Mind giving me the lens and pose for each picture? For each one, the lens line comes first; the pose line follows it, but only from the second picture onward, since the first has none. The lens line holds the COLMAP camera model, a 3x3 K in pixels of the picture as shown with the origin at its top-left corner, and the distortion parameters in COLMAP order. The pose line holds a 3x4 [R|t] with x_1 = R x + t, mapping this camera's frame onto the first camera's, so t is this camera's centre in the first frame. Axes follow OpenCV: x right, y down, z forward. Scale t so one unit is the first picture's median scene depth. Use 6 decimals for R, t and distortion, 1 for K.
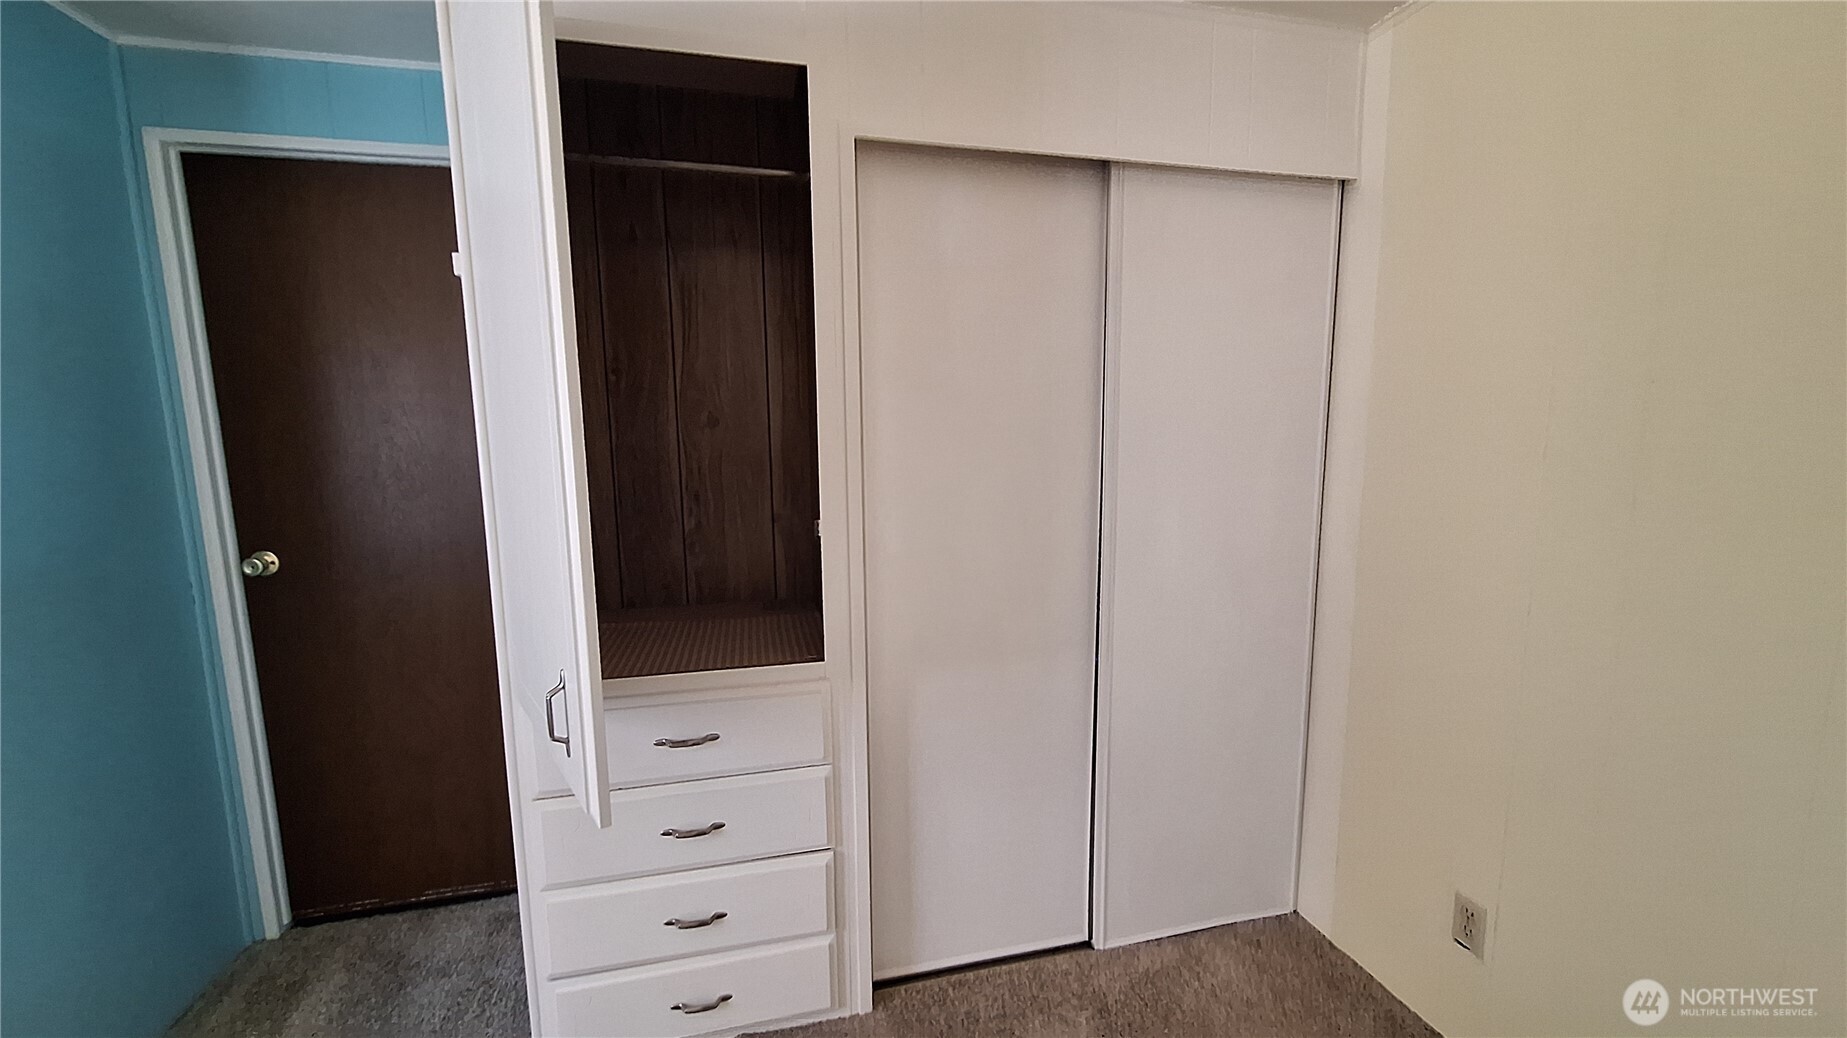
lens RADIAL K [[712.3, 0, 925.8], [0, 712.3, 529.3], [0, 0, 1]] dist [0.006291, -0.000065]
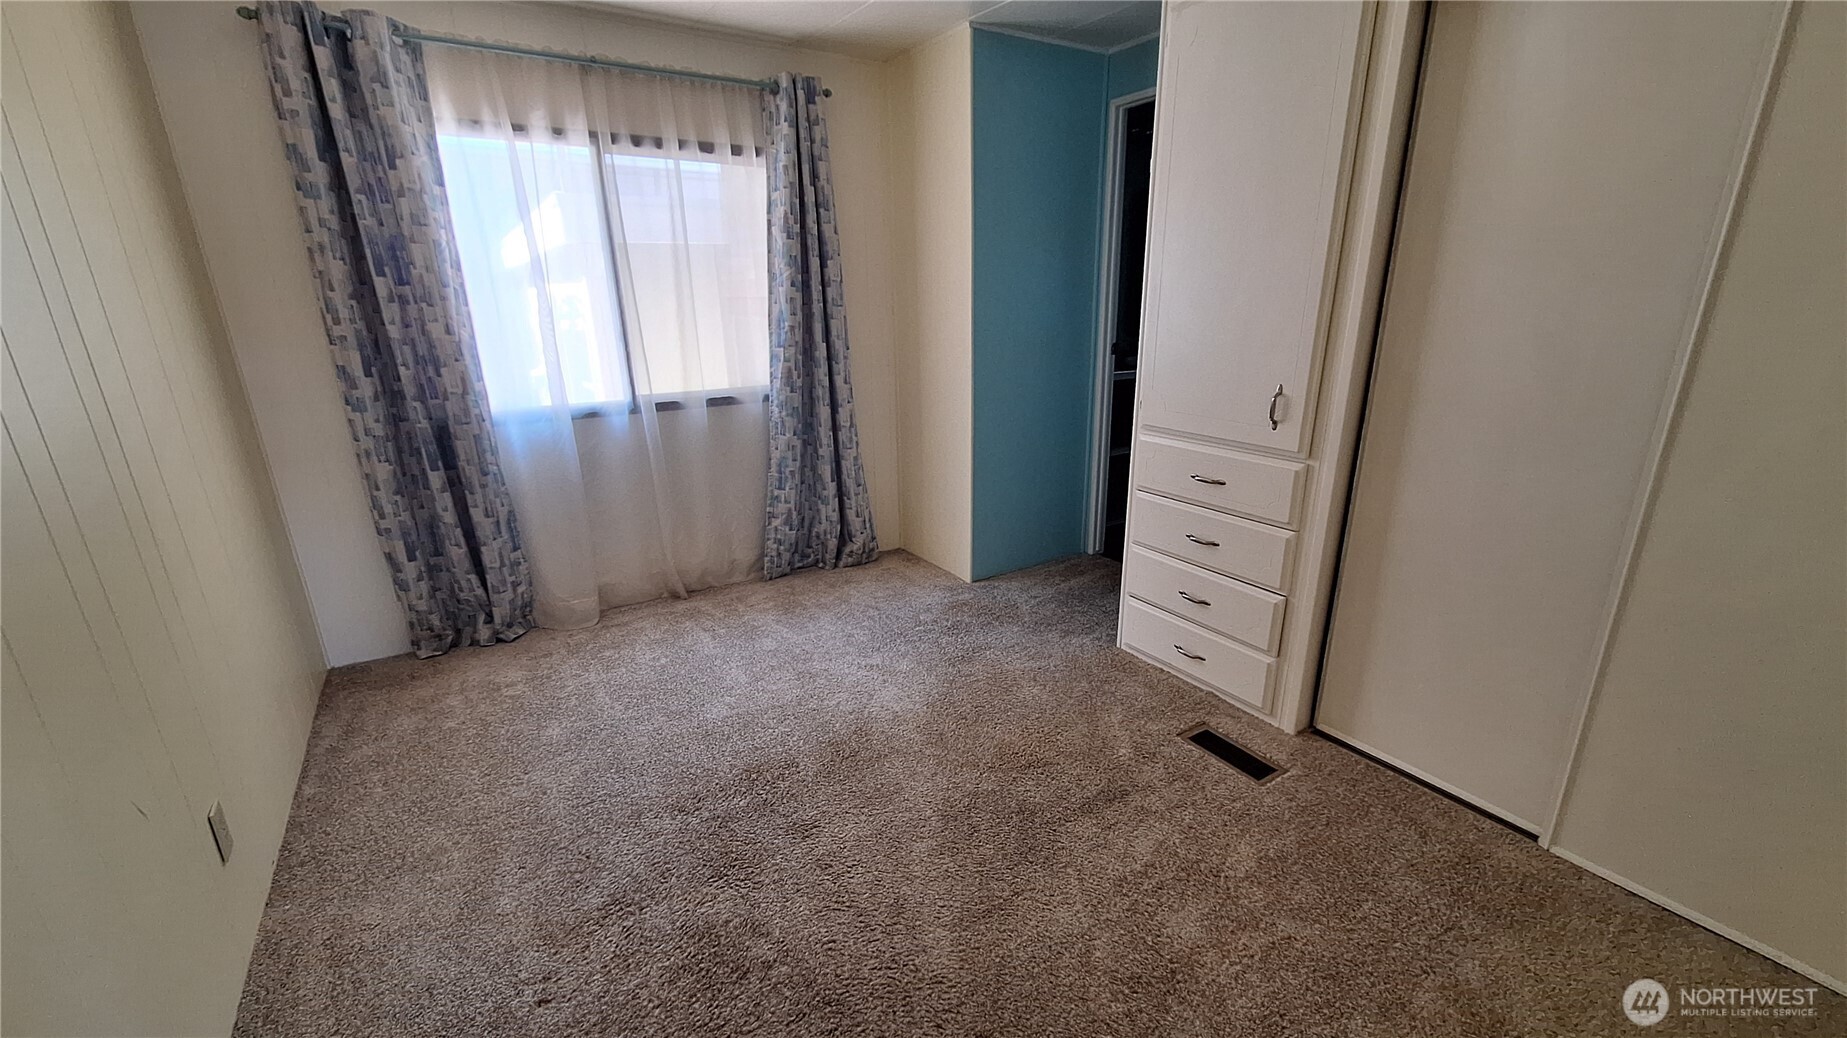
lens RADIAL K [[729.0, 0, 929.8], [0, 729.0, 525.8], [0, 0, 1]] dist [-0.000742, 0.002651]
pose [[0.334164, 0.297218, -0.894425, 0.783874], [-0.118432, 0.954696, 0.273000, 0.032184], [0.935045, 0.014702, 0.354225, -0.087463]]
